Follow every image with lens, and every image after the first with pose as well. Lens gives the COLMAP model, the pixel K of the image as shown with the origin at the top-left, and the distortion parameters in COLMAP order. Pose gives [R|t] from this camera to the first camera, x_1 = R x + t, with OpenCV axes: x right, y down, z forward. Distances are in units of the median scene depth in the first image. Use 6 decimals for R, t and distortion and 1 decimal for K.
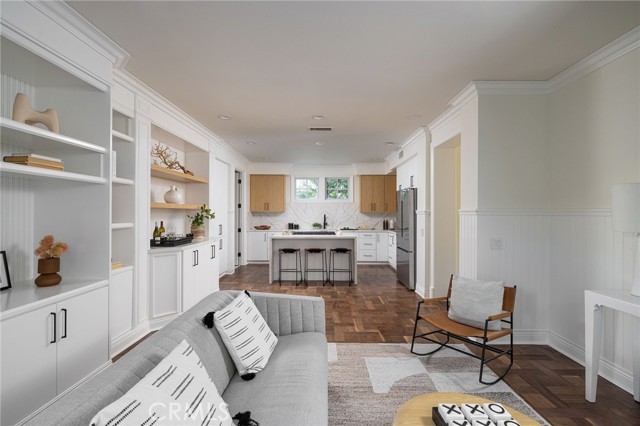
lens RADIAL K [[285.6, 0, 320.0], [0, 285.6, 213.0], [0, 0, 1]] dist [0.000053, 0.000010]
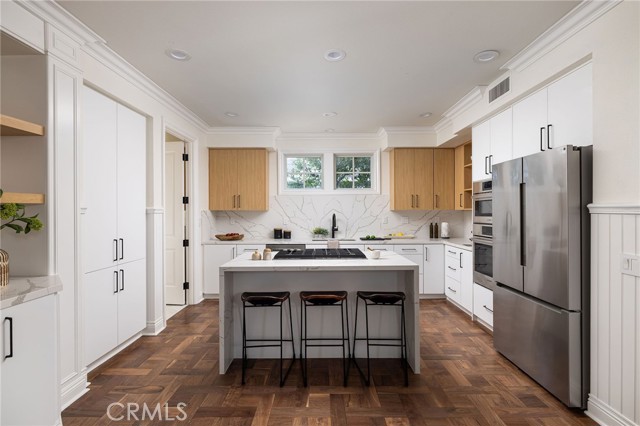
lens RADIAL K [[295.7, 0, 320.0], [0, 295.7, 213.0], [0, 0, 1]] dist [-0.000627, -0.000033]
pose [[0.999942, -0.007285, 0.007938, -0.018241], [0.007247, 0.999962, 0.004753, -0.000903], [-0.007973, -0.004696, 0.999957, 0.393041]]
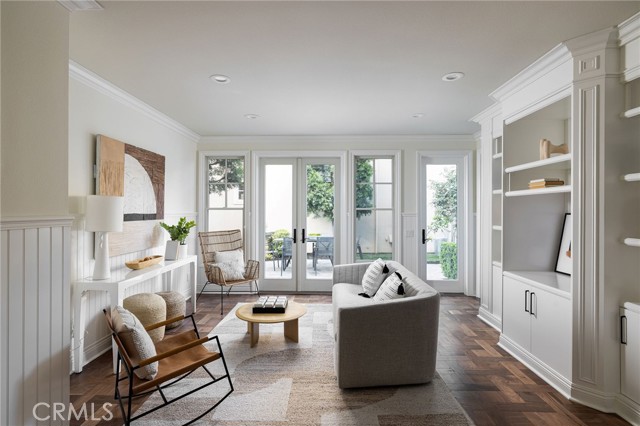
lens RADIAL K [[314.7, 0, 320.0], [0, 314.7, 213.0], [0, 0, 1]] dist [-0.001471, 0.000178]
pose [[-0.999839, -0.006775, 0.016626, 0.019397], [-0.006612, 0.999930, 0.009842, -0.010896], [-0.016691, 0.009730, -0.999813, 0.627397]]
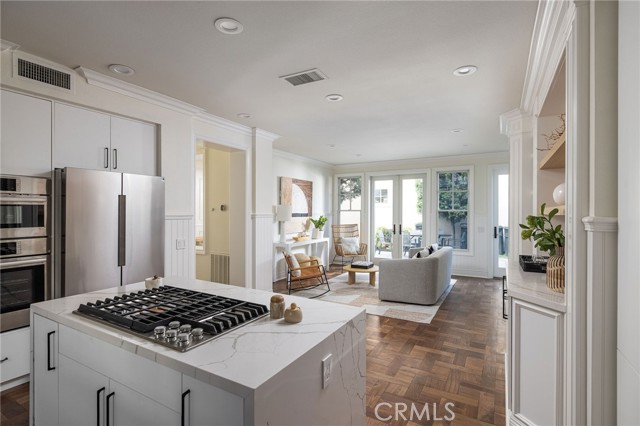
lens RADIAL K [[311.0, 0, 320.0], [0, 311.0, 213.0], [0, 0, 1]] dist [-0.000800, 0.000245]
pose [[-0.871342, -0.007198, 0.490623, -0.205888], [-0.003880, 0.999962, 0.007779, -0.011699], [-0.490661, 0.004874, -0.871337, 0.929039]]
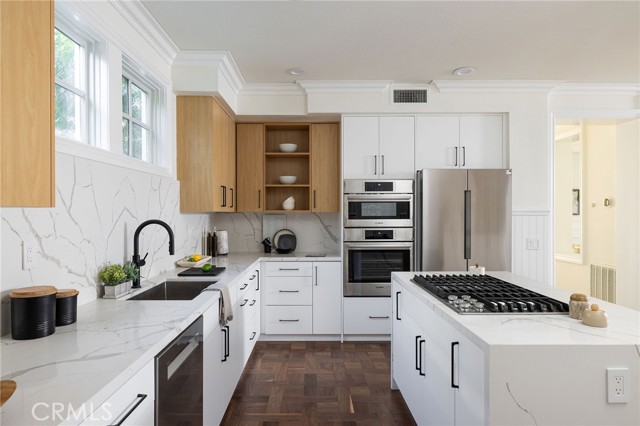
lens RADIAL K [[392.8, 0, 320.0], [0, 392.8, 213.0], [0, 0, 1]] dist [0.020427, 0.000103]
pose [[-0.033908, -0.002683, 0.999421, -0.305053], [0.001972, 0.999994, 0.002752, -0.002498], [-0.999423, 0.002064, -0.033903, 0.919730]]
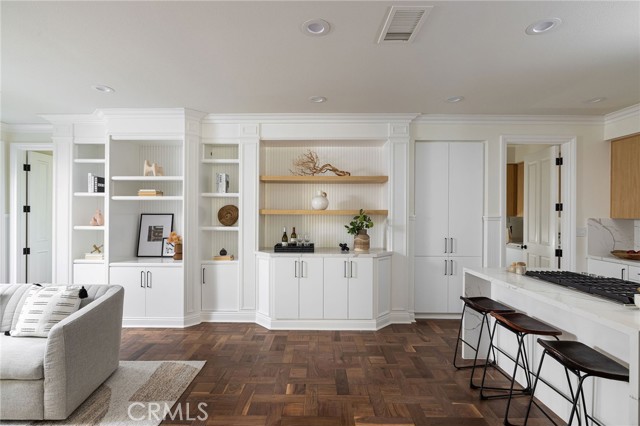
lens RADIAL K [[311.0, 0, 320.0], [0, 311.0, 213.0], [0, 0, 1]] dist [-0.000800, 0.000245]
pose [[0.015442, -0.003340, -0.999875, 0.280681], [-0.005747, 0.999978, -0.003429, -0.009737], [0.999864, 0.005799, 0.015422, 0.525610]]
